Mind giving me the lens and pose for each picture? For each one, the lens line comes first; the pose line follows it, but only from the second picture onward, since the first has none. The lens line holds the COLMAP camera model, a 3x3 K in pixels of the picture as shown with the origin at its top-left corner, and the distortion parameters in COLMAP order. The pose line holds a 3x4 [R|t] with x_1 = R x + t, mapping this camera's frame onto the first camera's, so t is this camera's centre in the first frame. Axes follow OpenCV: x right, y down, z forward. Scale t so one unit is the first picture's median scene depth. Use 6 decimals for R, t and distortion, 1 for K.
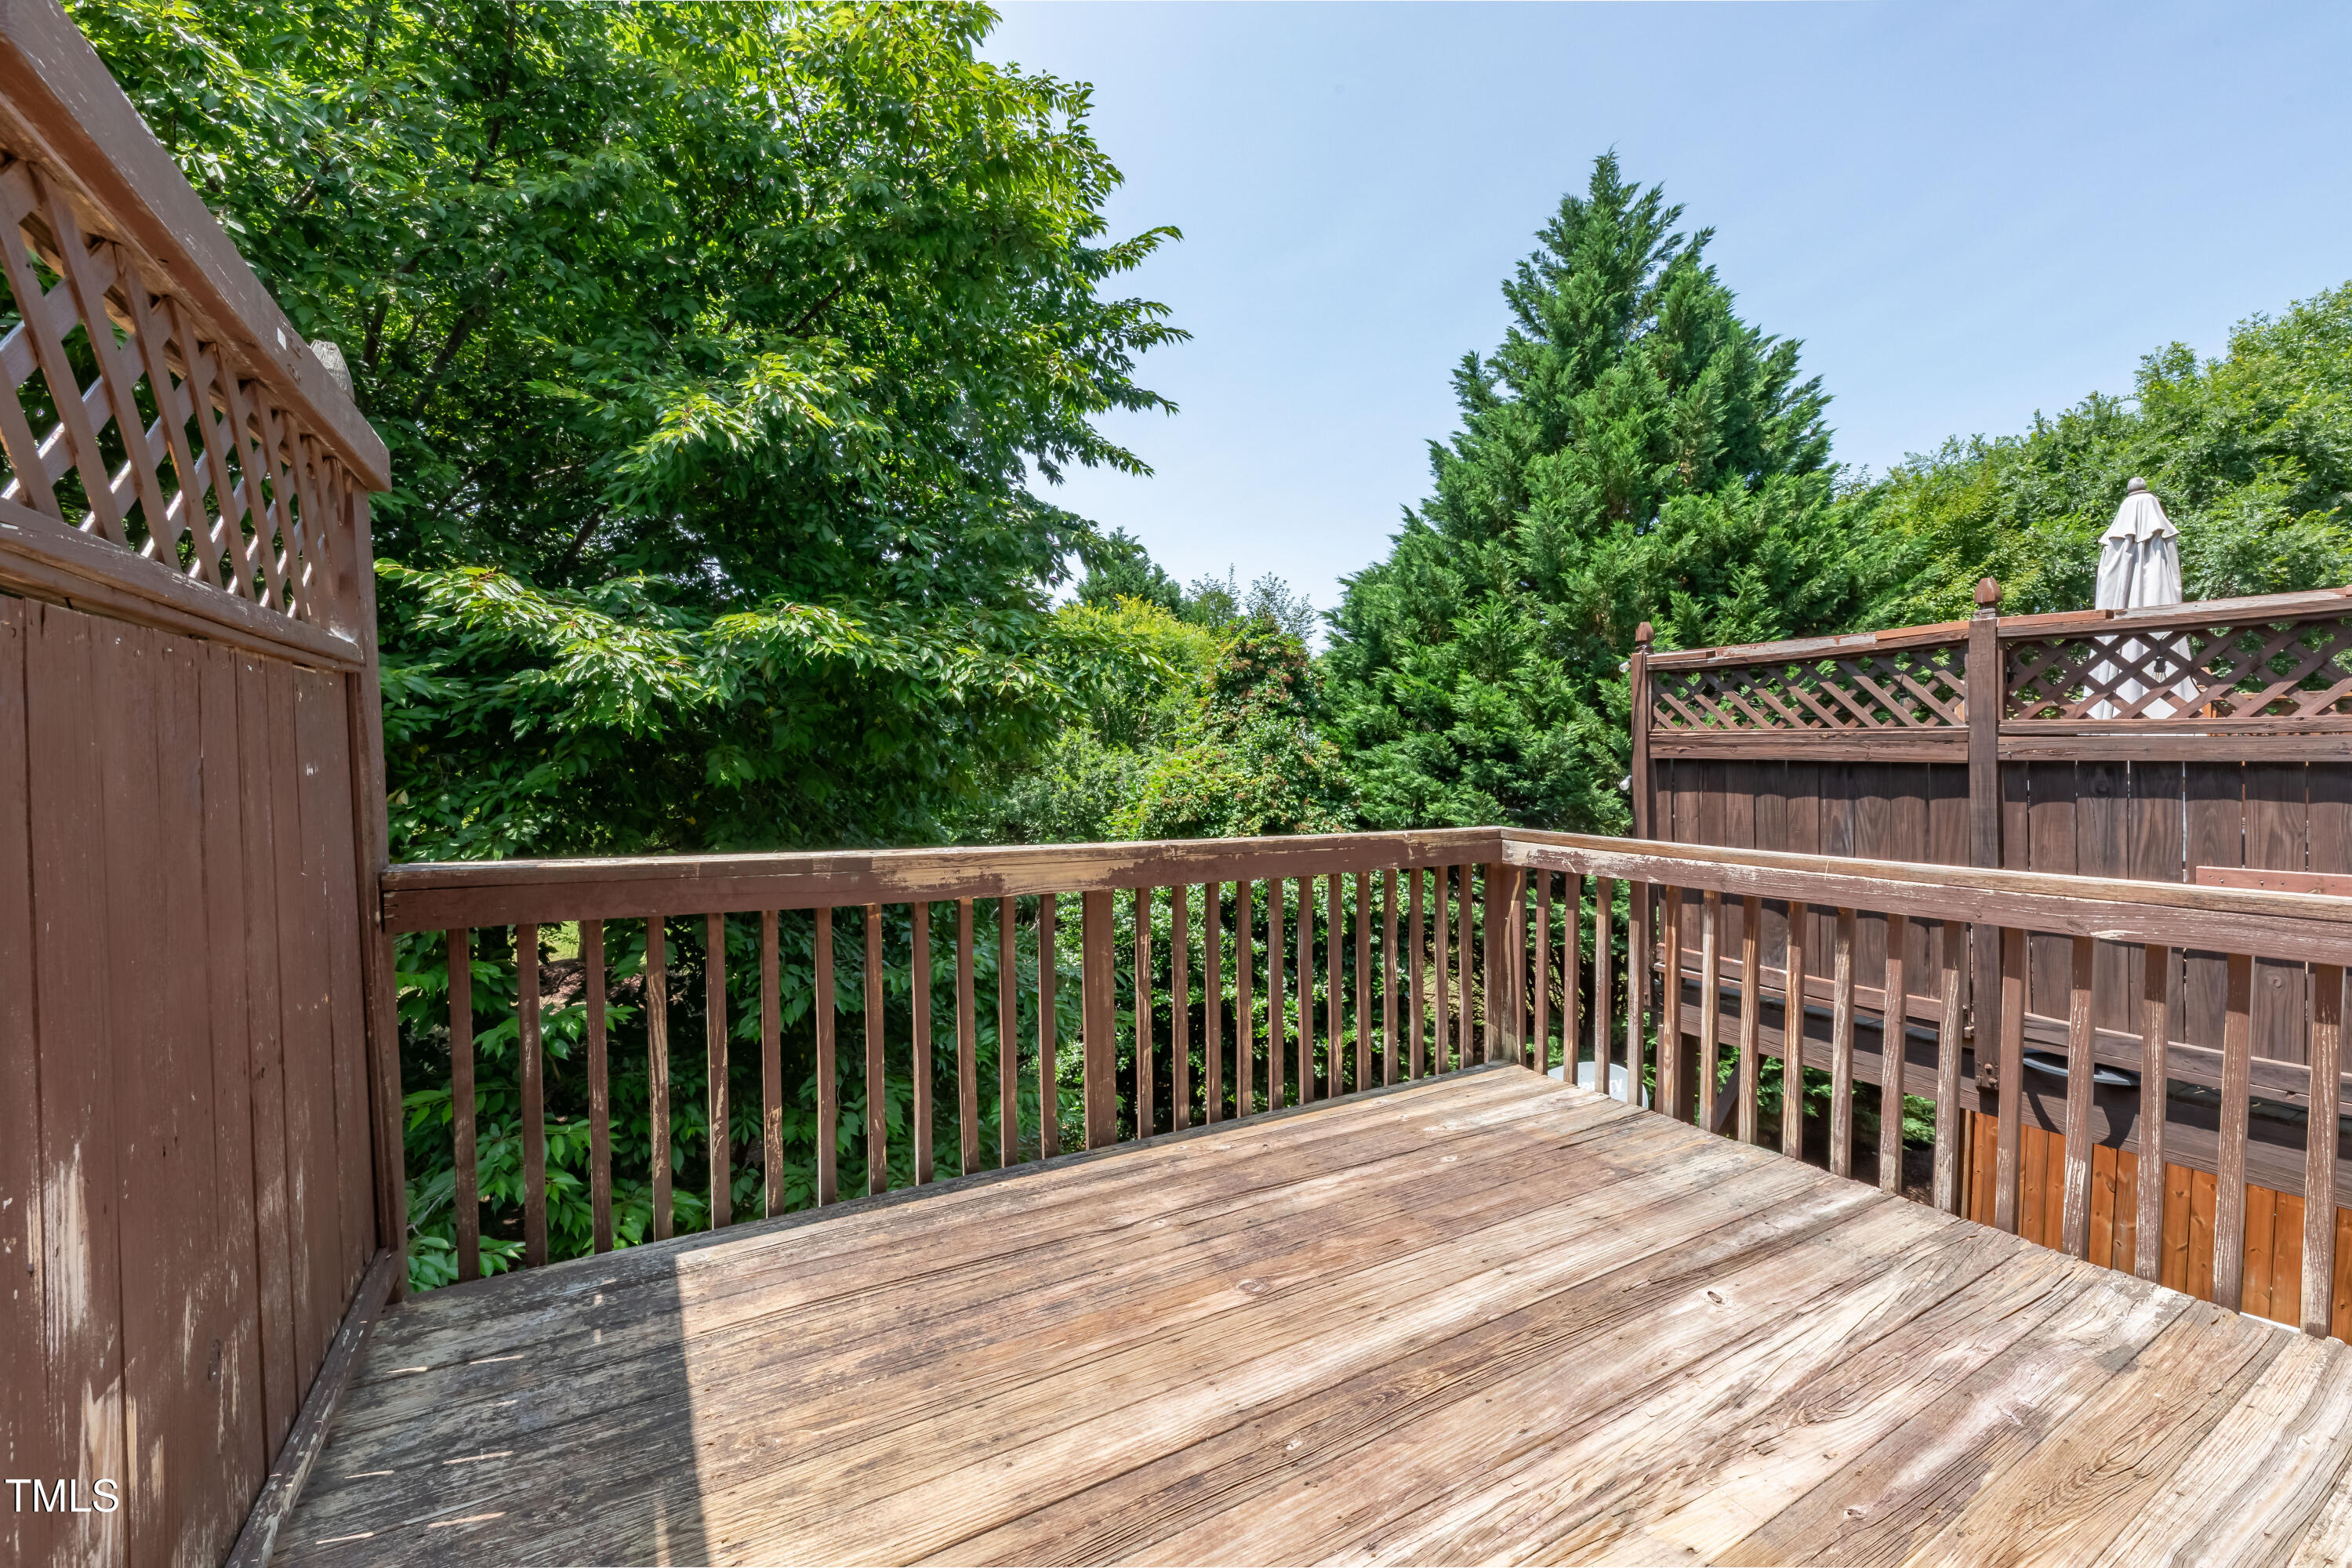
lens RADIAL K [[919.9, 0, 1185.4], [0, 919.9, 817.7], [0, 0, 1]] dist [0.010075, -0.000410]
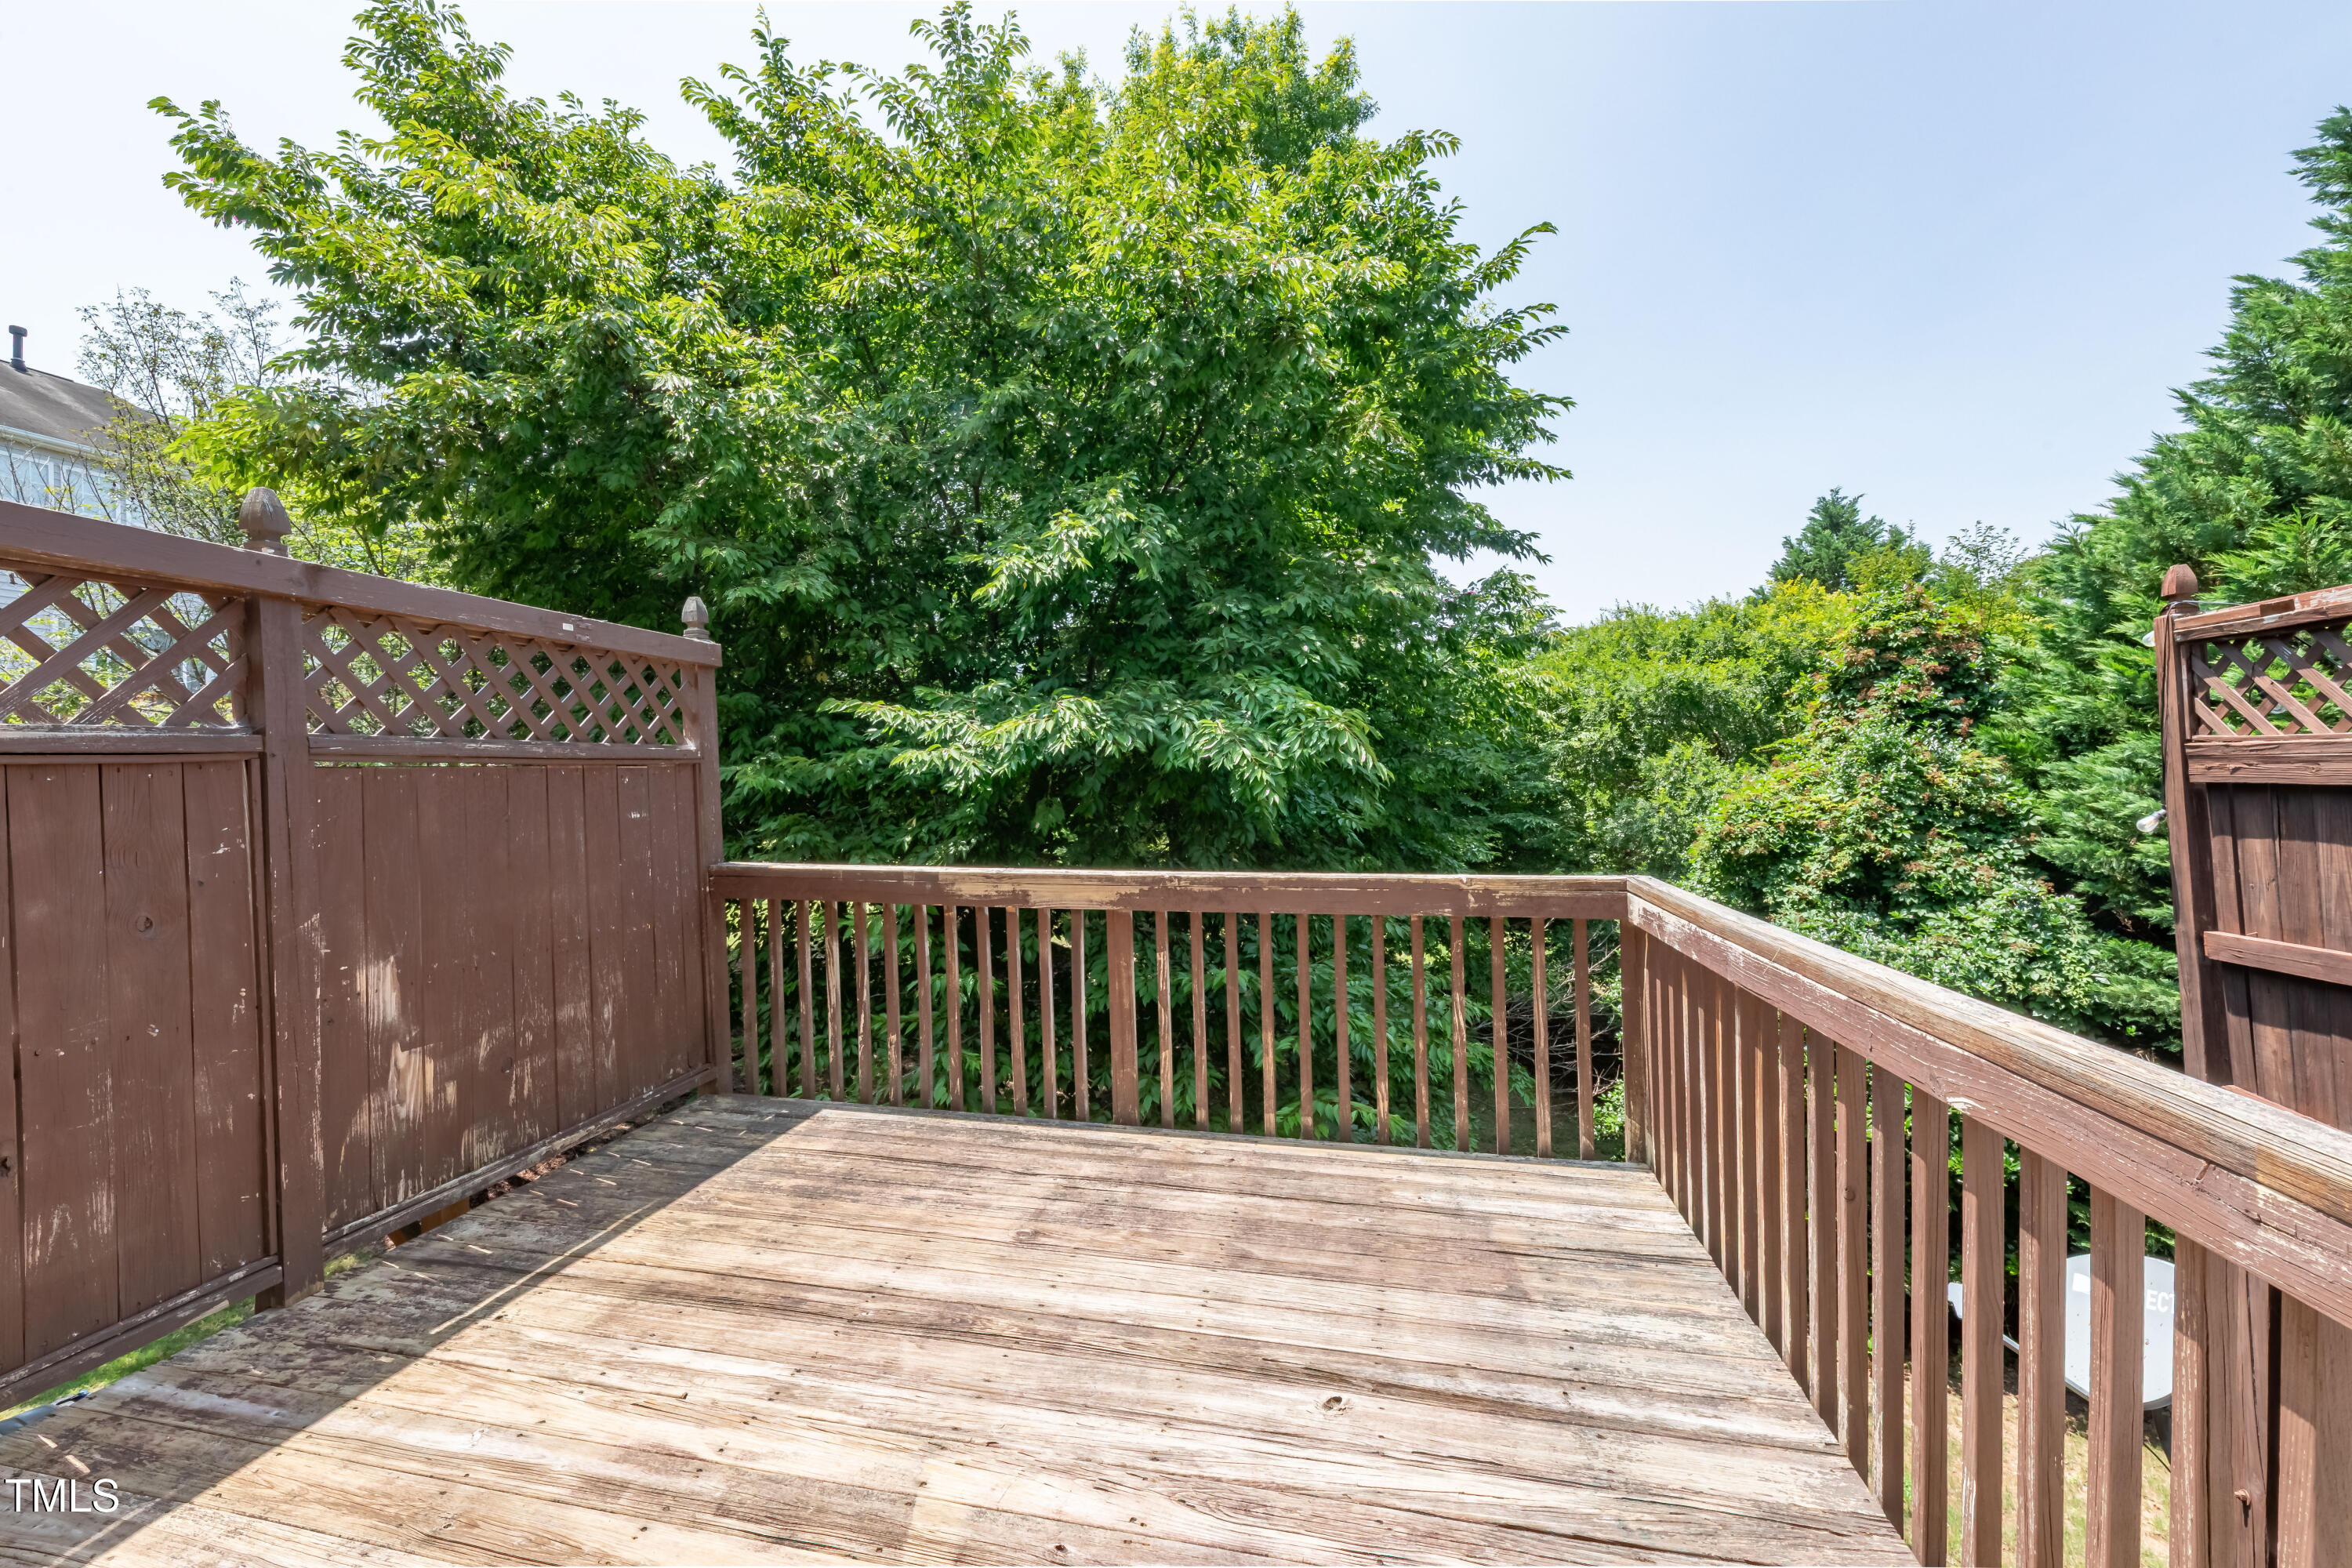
lens RADIAL K [[919.9, 0, 1185.4], [0, 919.9, 817.7], [0, 0, 1]] dist [0.010075, -0.000410]
pose [[0.743360, 0.011497, -0.668793, 0.439534], [-0.024565, 0.999647, -0.010119, -0.018401], [0.668441, 0.023951, 0.743380, 0.087981]]
